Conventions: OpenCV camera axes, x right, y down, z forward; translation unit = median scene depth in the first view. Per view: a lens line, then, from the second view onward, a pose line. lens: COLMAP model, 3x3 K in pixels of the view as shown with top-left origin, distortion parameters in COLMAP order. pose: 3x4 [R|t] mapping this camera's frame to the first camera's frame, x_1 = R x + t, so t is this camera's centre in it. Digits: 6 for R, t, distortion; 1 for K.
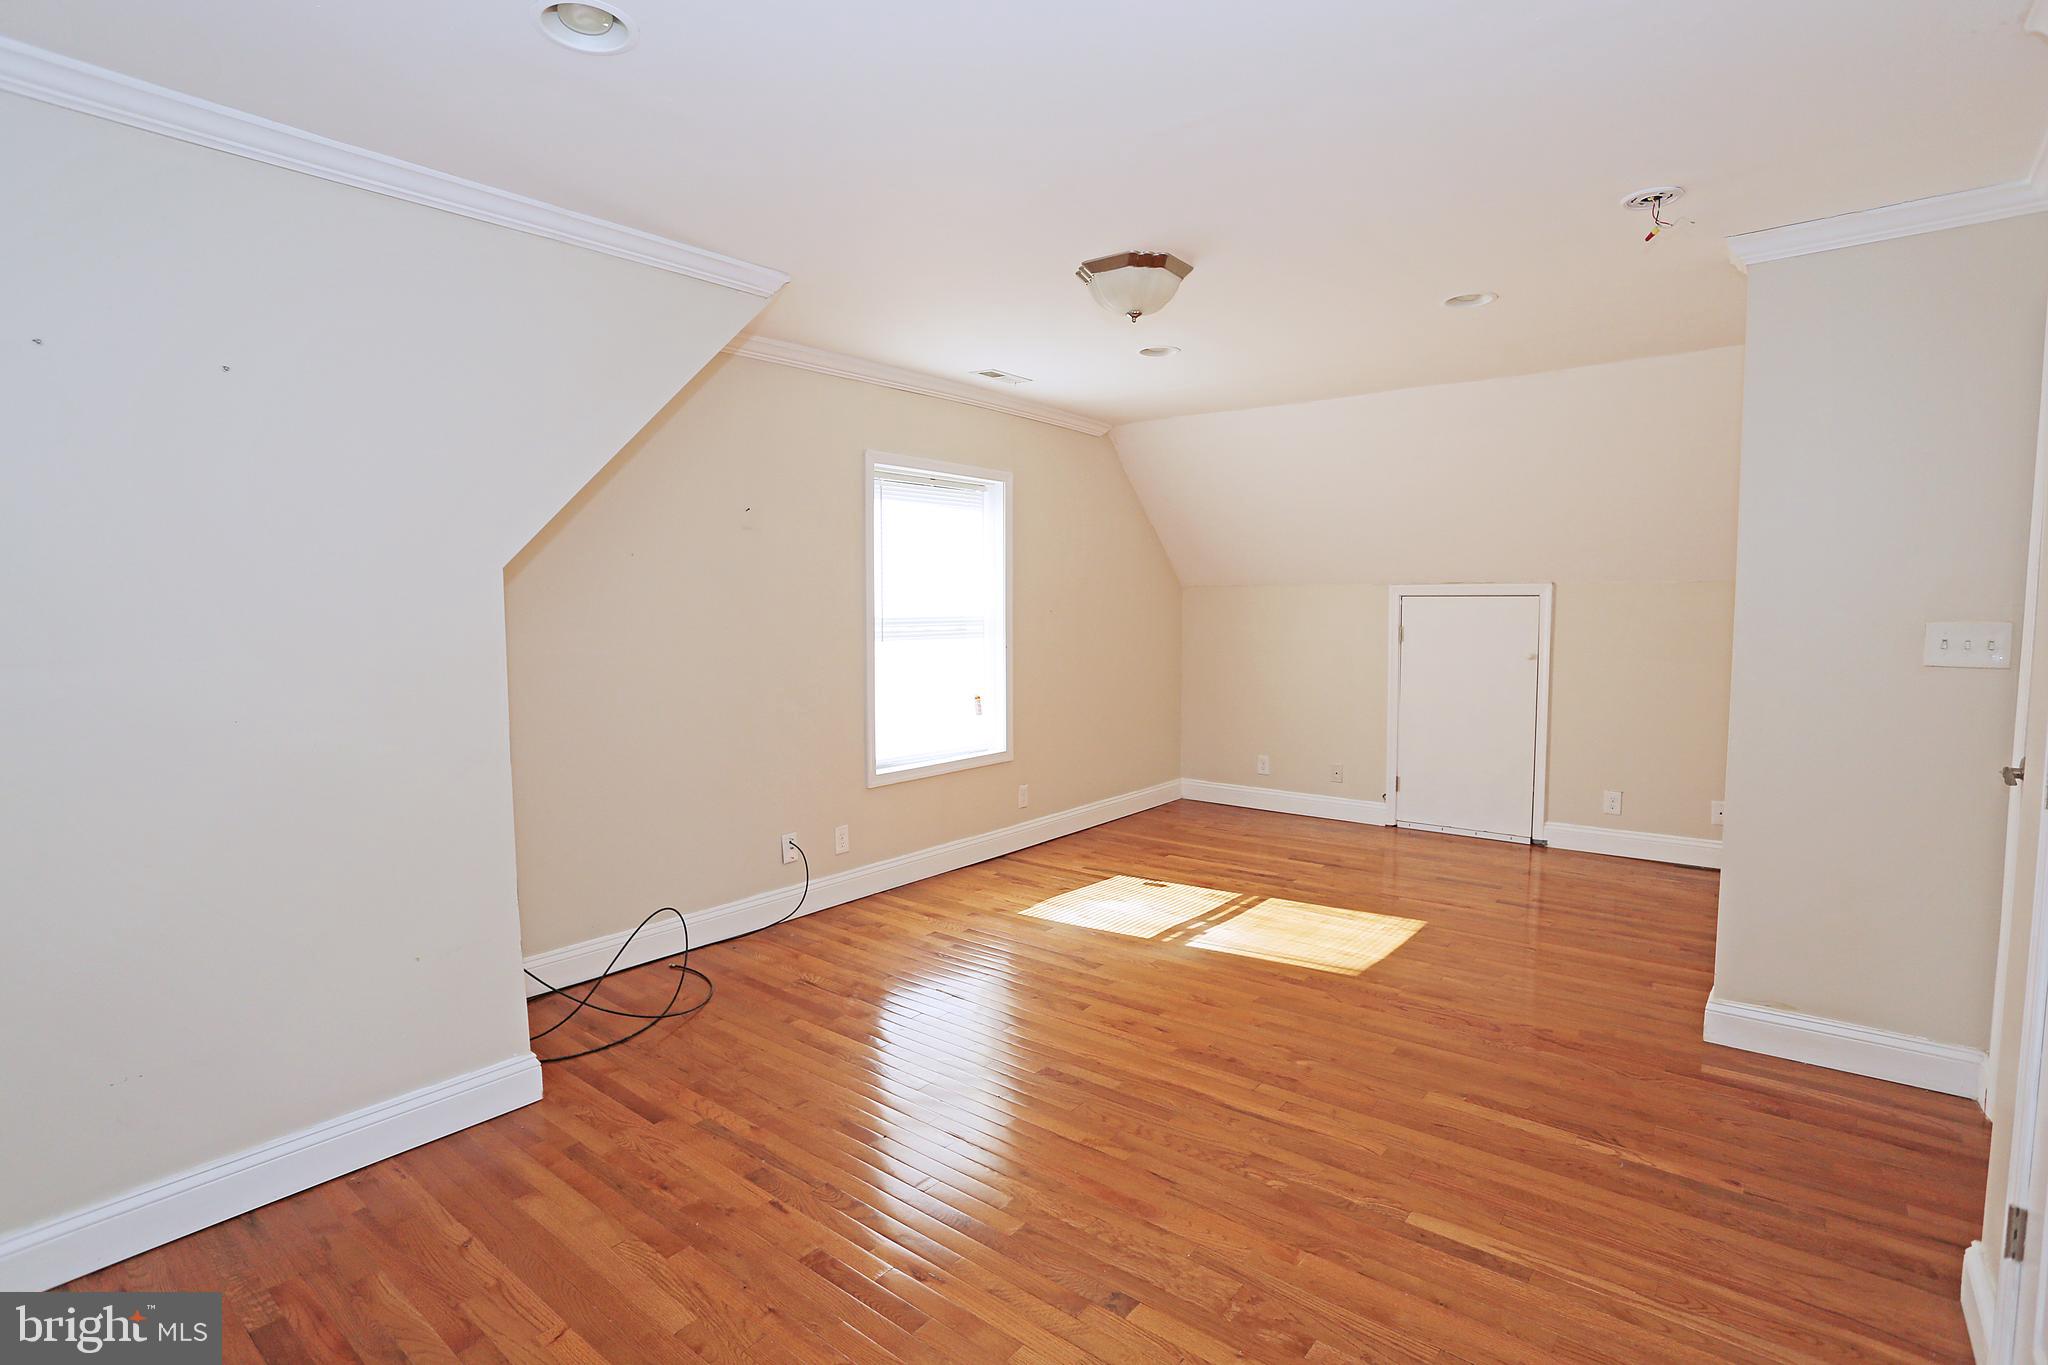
lens RADIAL K [[1002.8, 0, 1022.9], [0, 1002.8, 682.3], [0, 0, 1]] dist [-0.076025, 0.029109]
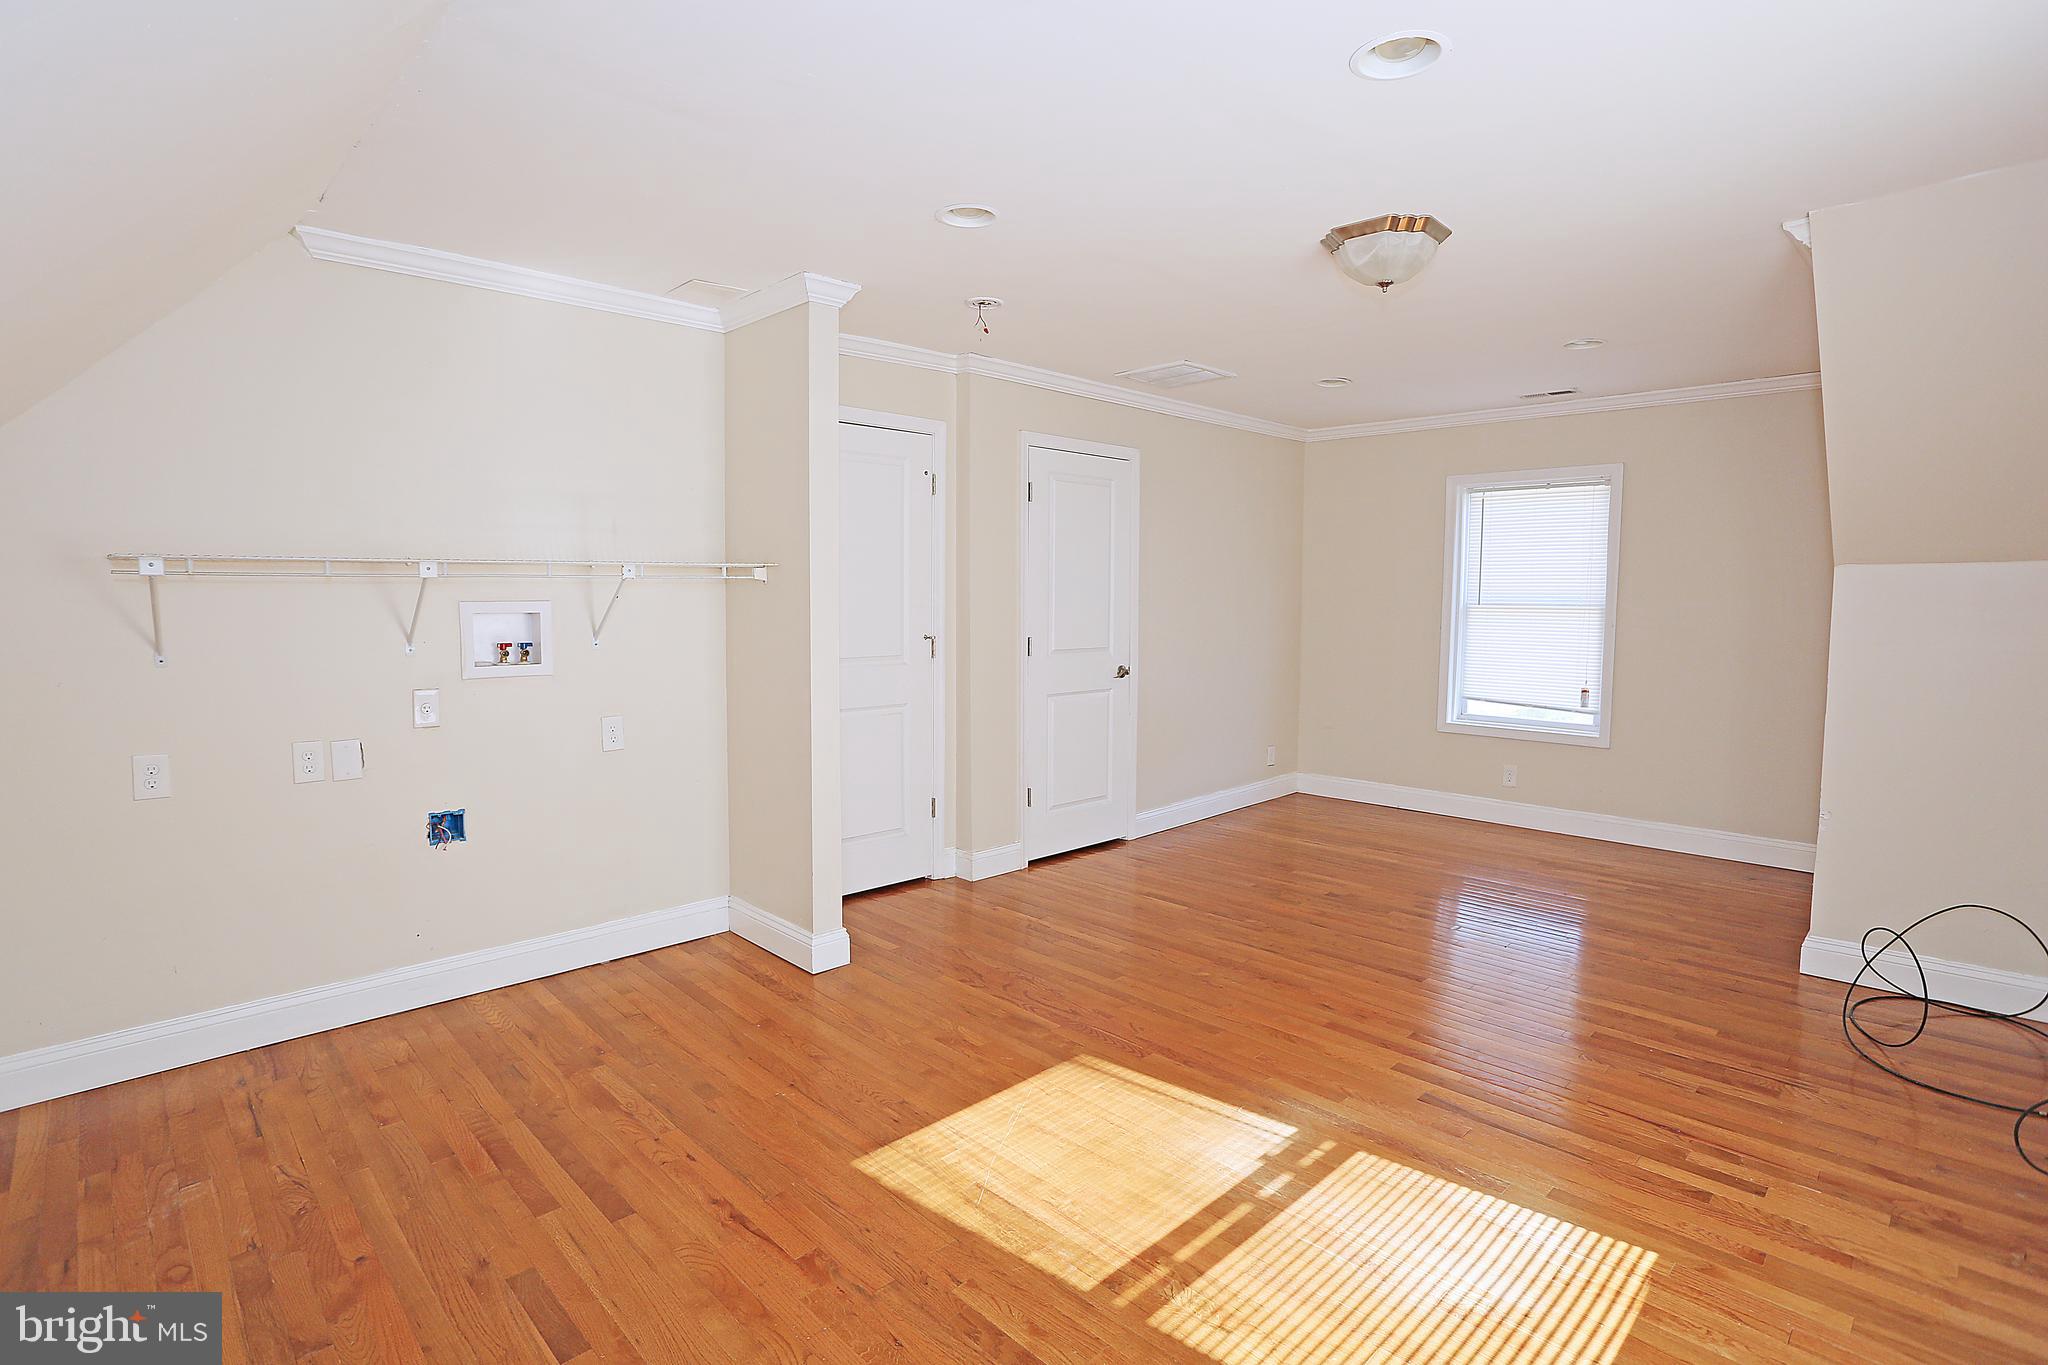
lens RADIAL K [[1002.8, 0, 1030.6], [0, 1002.8, 679.3], [0, 0, 1]] dist [-0.076025, 0.029109]
pose [[-0.993679, -0.003468, 0.112206, 0.262057], [0.014967, 0.986506, 0.163040, -0.124254], [-0.111257, 0.163689, -0.980218, 1.577090]]
